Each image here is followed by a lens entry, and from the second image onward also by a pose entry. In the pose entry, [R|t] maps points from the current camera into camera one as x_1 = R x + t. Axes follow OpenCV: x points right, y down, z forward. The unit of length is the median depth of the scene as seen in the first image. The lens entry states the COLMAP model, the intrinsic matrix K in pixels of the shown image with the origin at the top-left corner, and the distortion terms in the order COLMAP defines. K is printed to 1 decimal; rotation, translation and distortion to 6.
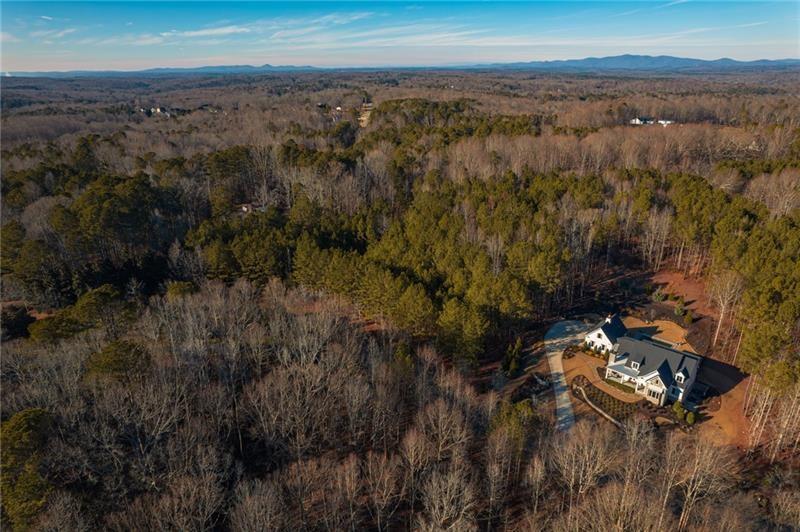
lens RADIAL K [[515.3, 0, 401.5], [0, 515.3, 258.5], [0, 0, 1]] dist [-0.069075, 0.062518]
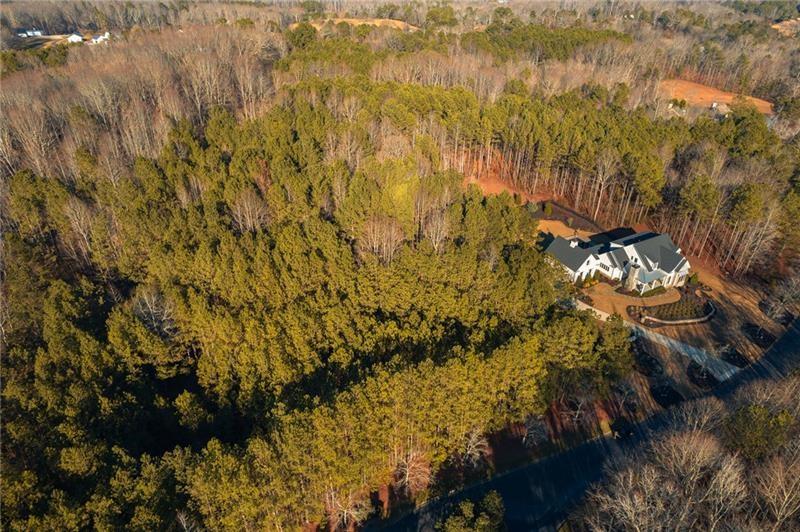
lens RADIAL K [[515.3, 0, 400.0], [0, 515.3, 265.8], [0, 0, 1]] dist [-0.069075, 0.062518]
pose [[0.320601, -0.488677, 0.811425, -0.511094], [0.322878, 0.861719, 0.391394, -0.342692], [-0.890486, 0.136509, 0.434051, 0.987210]]
